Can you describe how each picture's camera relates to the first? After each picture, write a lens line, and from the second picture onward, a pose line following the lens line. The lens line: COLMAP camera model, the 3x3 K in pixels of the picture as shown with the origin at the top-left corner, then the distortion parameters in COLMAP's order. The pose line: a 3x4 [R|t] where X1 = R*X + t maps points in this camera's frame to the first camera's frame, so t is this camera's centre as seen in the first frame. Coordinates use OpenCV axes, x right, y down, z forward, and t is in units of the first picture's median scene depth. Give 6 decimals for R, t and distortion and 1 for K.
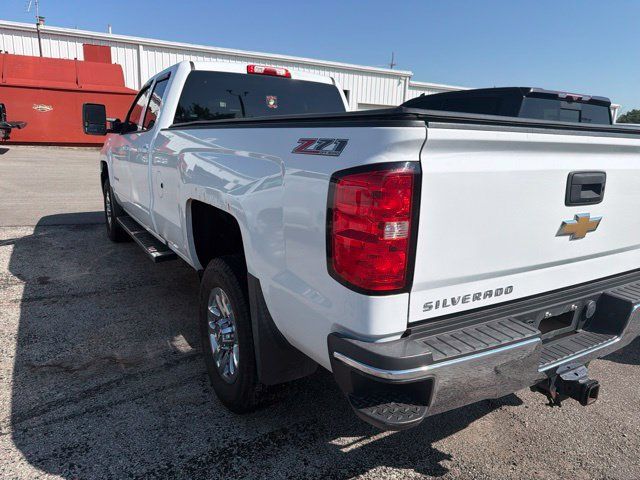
lens RADIAL K [[453.5, 0, 323.8], [0, 453.5, 244.6], [0, 0, 1]] dist [0.019735, -0.025069]
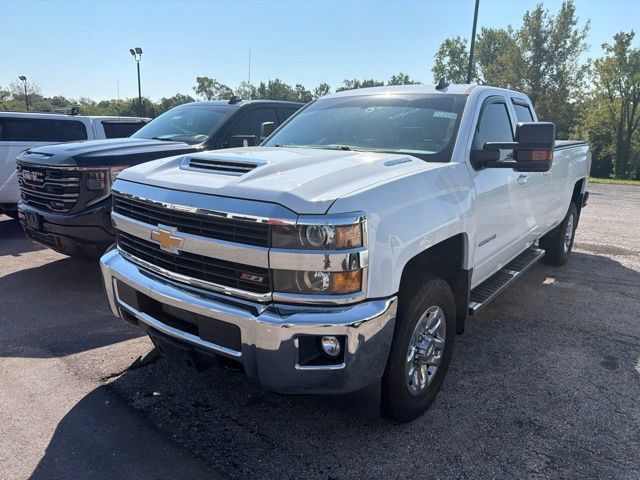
lens RADIAL K [[456.5, 0, 313.7], [0, 456.5, 240.5], [0, 0, 1]] dist [0.011299, -0.016750]
pose [[-0.338695, -0.260491, 0.904118, -1.781422], [0.188468, 0.922655, 0.336434, -0.757059], [-0.921827, 0.284346, -0.263404, 2.628249]]
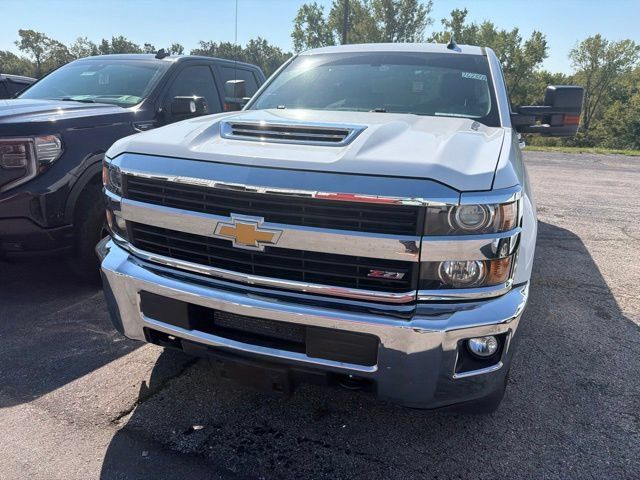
lens RADIAL K [[456.5, 0, 322.6], [0, 456.5, 241.4], [0, 0, 1]] dist [0.011299, -0.016750]
pose [[-0.612212, -0.283940, 0.737953, -1.448253], [0.131585, 0.883697, 0.449182, -0.786959], [-0.779668, 0.372098, -0.503648, 2.905201]]
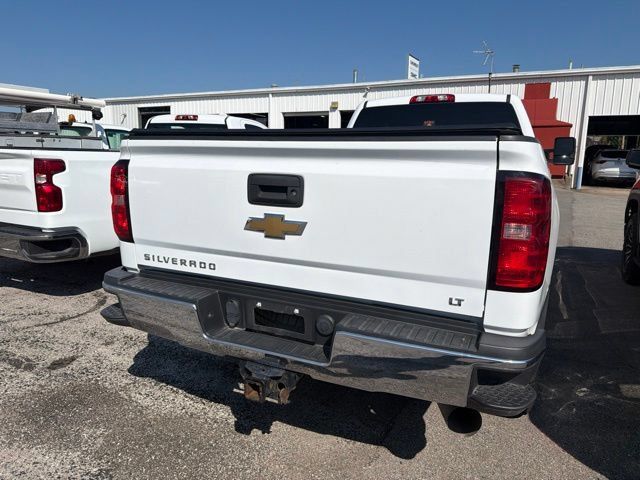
lens RADIAL K [[451.4, 0, 326.1], [0, 451.4, 238.7], [0, 0, 1]] dist [0.033936, -0.041231]
pose [[0.554474, 0.124332, -0.822861, 0.980432], [-0.193491, 0.980940, 0.017836, -0.035404], [0.809395, 0.149327, 0.567963, 0.338414]]
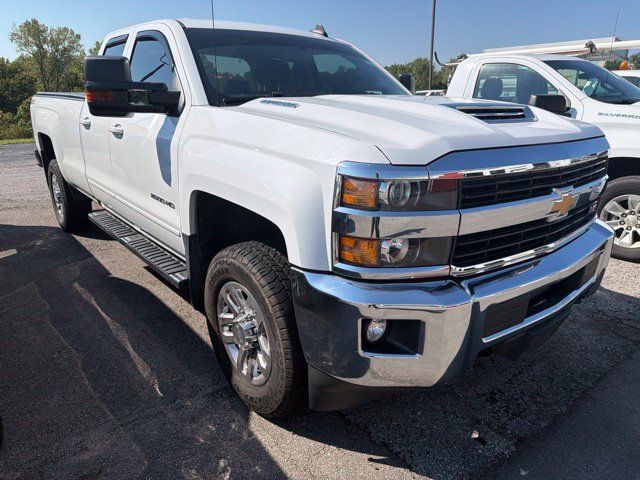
lens RADIAL K [[456.5, 0, 323.7], [0, 456.5, 243.4], [0, 0, 1]] dist [0.011299, -0.016750]
pose [[-0.988784, 0.001894, -0.149342, -0.405038], [-0.074817, 0.859135, 0.506250, -0.803925], [0.129264, 0.511745, -0.849357, 3.258738]]
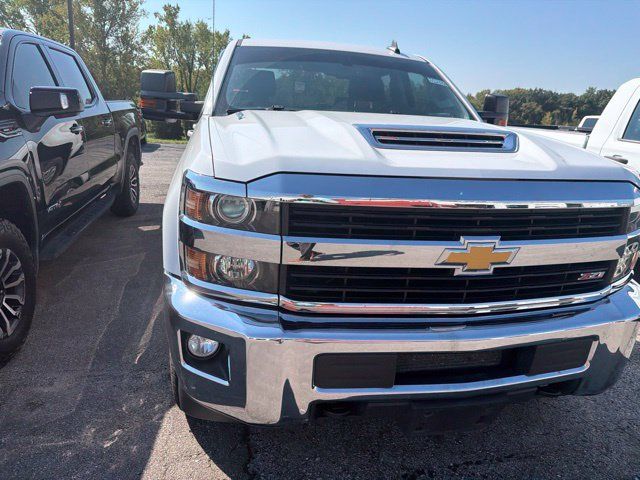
lens RADIAL K [[456.5, 0, 322.9], [0, 456.5, 243.2], [0, 0, 1]] dist [0.011299, -0.016750]
pose [[-0.941927, -0.175010, 0.286611, -0.870280], [-0.012065, 0.870554, 0.491925, -0.811511], [-0.335602, 0.459899, -0.822109, 3.184269]]
